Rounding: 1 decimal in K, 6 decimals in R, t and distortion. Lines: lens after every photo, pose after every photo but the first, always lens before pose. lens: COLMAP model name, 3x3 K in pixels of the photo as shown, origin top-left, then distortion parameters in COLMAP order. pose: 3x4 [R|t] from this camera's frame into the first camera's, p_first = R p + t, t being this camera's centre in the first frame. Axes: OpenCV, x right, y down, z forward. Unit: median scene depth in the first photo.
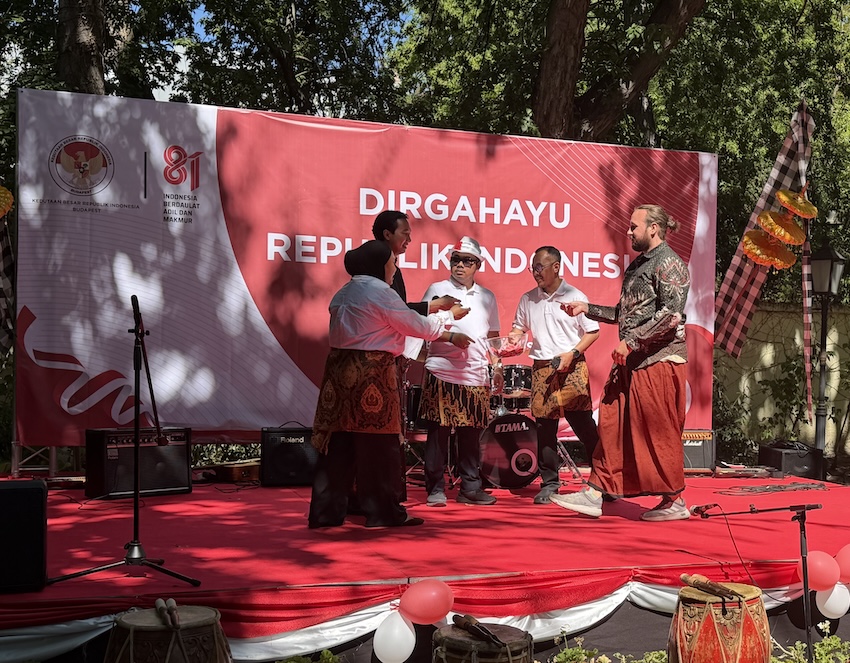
lens RADIAL K [[1206.0, 0, 595.0], [0, 1206.0, 375.3], [0, 0, 1]] dist [0.204192, -0.499494]
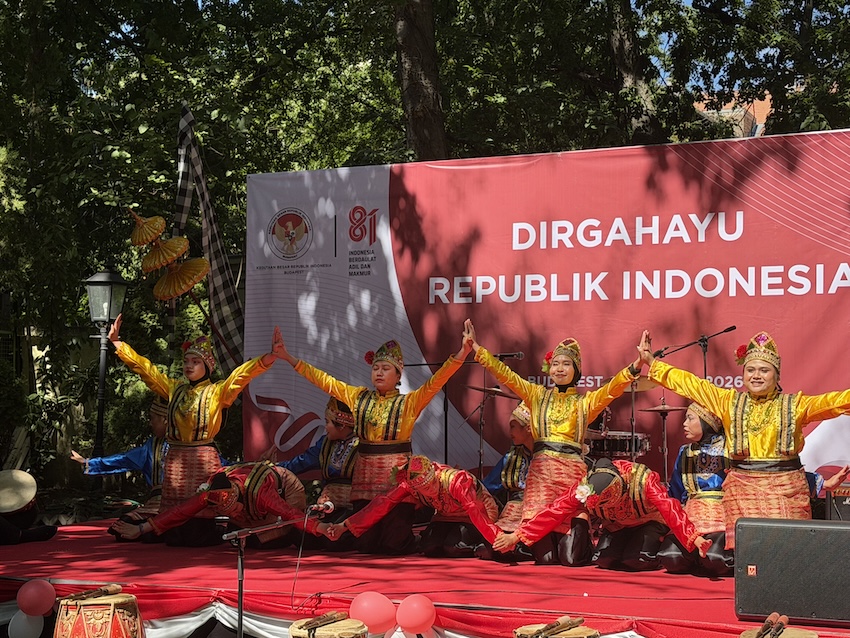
lens RADIAL K [[1488.5, 0, 424.5], [0, 1488.5, 353.4], [0, 0, 1]] dist [0.165244, -0.363607]
pose [[0.672693, -0.038891, -0.738899, 0.615738], [-0.001996, 0.998519, -0.054373, 0.014600], [0.739919, 0.038051, 0.671619, 0.146211]]
